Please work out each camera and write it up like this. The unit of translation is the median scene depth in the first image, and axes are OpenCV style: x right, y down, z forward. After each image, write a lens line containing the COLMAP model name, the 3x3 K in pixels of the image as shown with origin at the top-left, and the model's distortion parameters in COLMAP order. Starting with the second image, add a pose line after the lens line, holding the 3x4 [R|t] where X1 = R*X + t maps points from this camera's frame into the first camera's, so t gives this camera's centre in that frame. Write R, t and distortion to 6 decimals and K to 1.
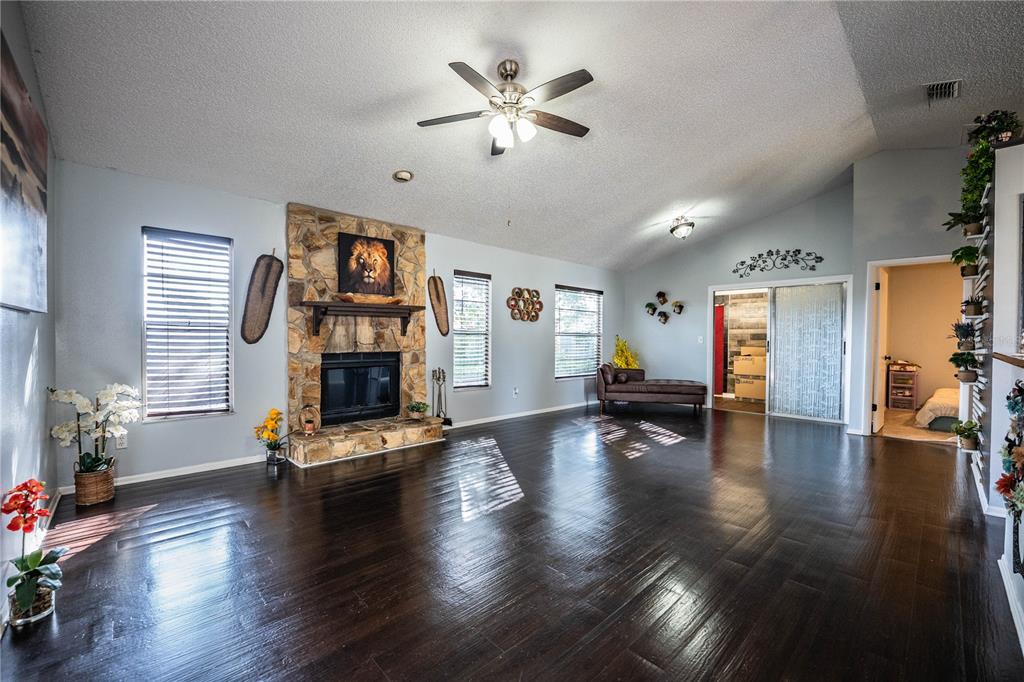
lens RADIAL K [[417.6, 0, 514.0], [0, 417.6, 344.2], [0, 0, 1]] dist [-0.025971, 0.002305]
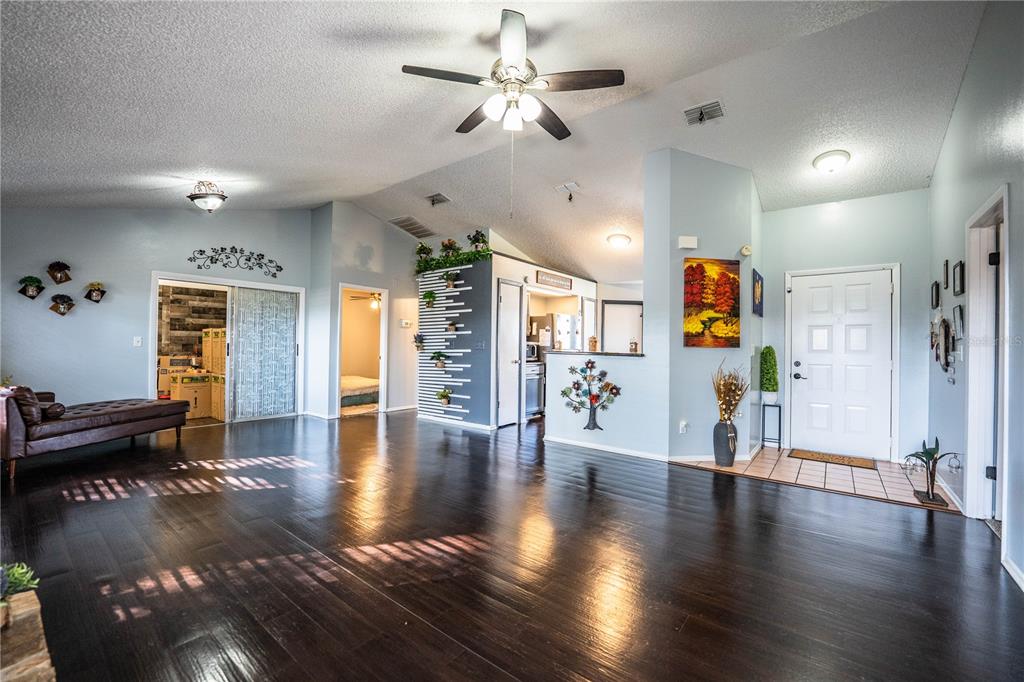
lens RADIAL K [[419.2, 0, 511.2], [0, 419.2, 345.0], [0, 0, 1]] dist [-0.023418, 0.000011]
pose [[-0.145745, -0.004057, 0.989314, -0.510903], [-0.000753, 0.999992, 0.003990, -0.010861], [-0.989322, -0.000164, -0.145747, 0.651518]]
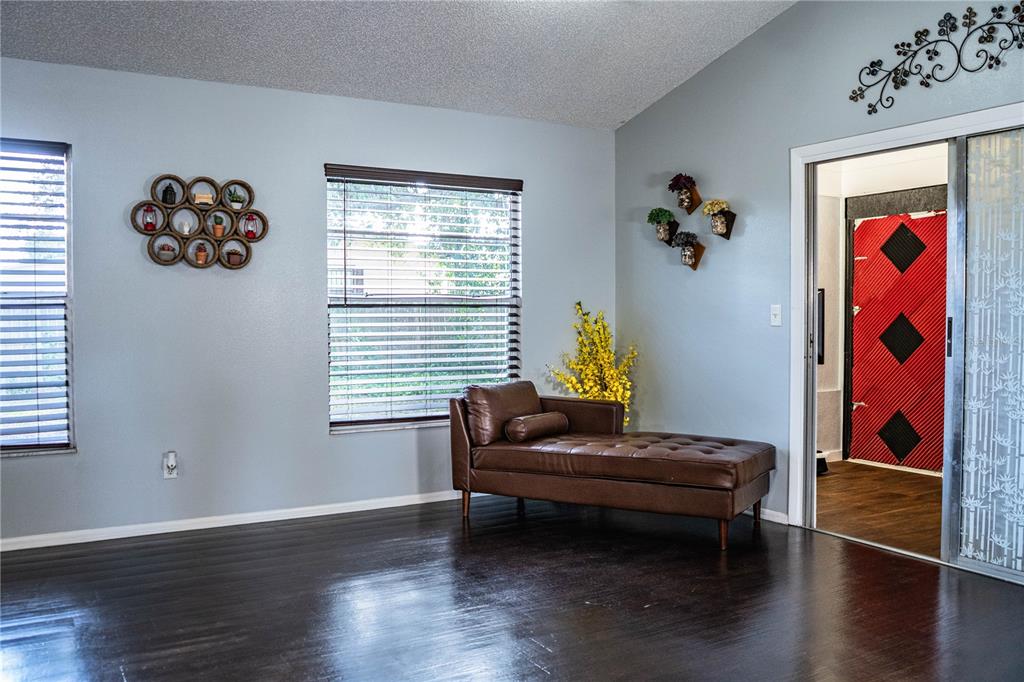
lens RADIAL K [[862.8, 0, 515.2], [0, 862.8, 337.8], [0, 0, 1]] dist [-0.098070, 0.066079]
pose [[0.973991, -0.001918, -0.226579, 0.573011], [0.005374, 0.999878, 0.014638, -0.005443], [0.226523, -0.015475, 0.973883, 0.426280]]
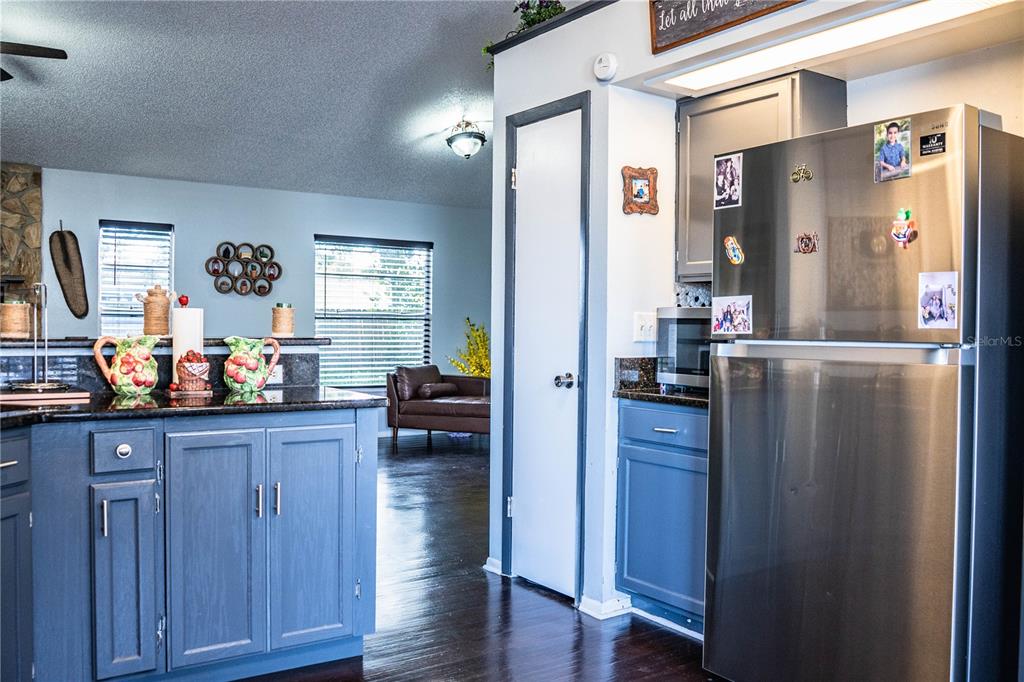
lens RADIAL K [[862.8, 0, 515.2], [0, 862.8, 337.8], [0, 0, 1]] dist [-0.098070, 0.066079]
pose [[0.987888, 0.007150, -0.155003, 0.787360], [-0.007311, 0.999973, -0.000470, 0.007963], [0.154995, 0.001597, 0.987914, -0.261427]]
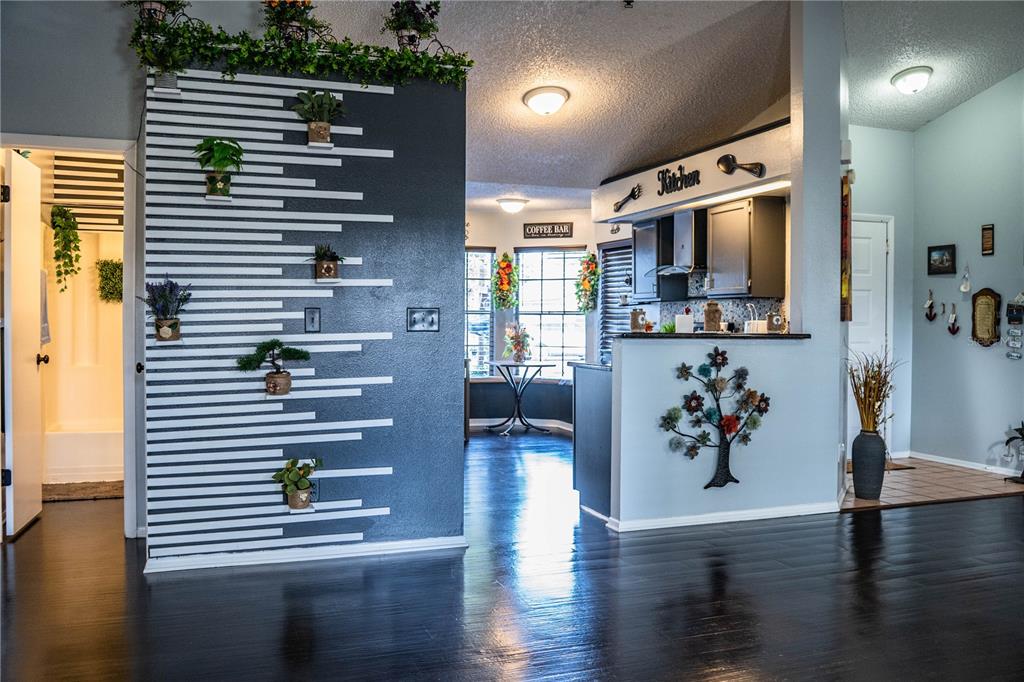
lens RADIAL K [[862.8, 0, 515.2], [0, 862.8, 337.8], [0, 0, 1]] dist [-0.098070, 0.066079]
pose [[-0.919594, -0.019372, 0.392392, 0.246258], [-0.005989, 0.999359, 0.035303, -0.018584], [-0.392824, 0.030114, -0.919120, 1.328065]]
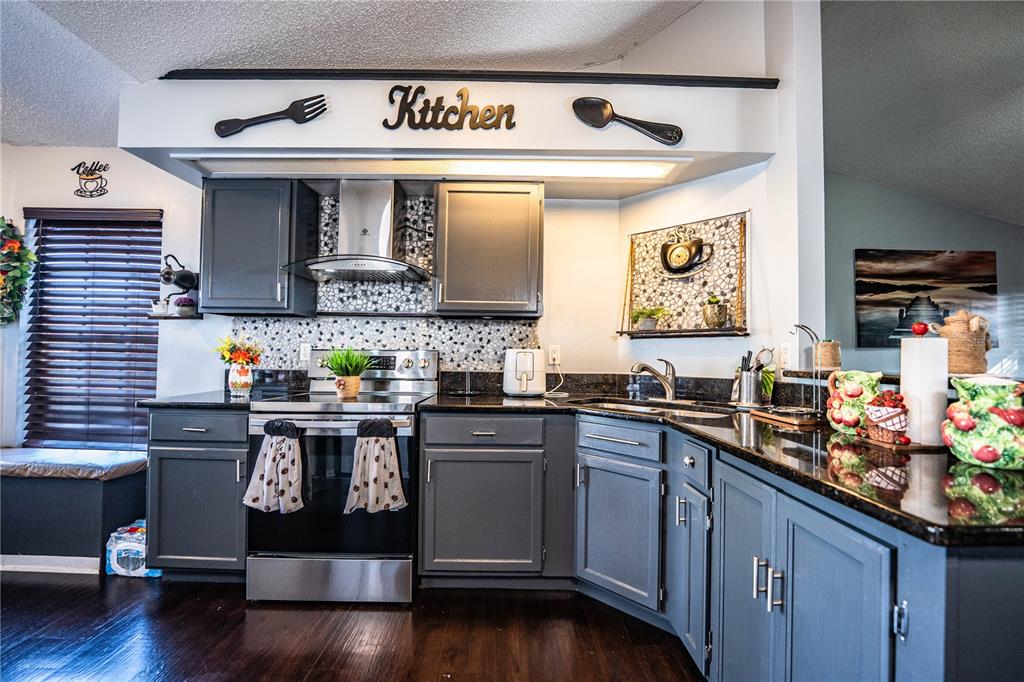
lens RADIAL K [[417.6, 0, 514.0], [0, 417.6, 344.2], [0, 0, 1]] dist [-0.025971, 0.002305]
pose [[-0.681226, -0.033631, -0.731301, 0.780345], [-0.030269, 0.999384, -0.017764, 0.002483], [0.731447, 0.010034, -0.681824, 0.292083]]
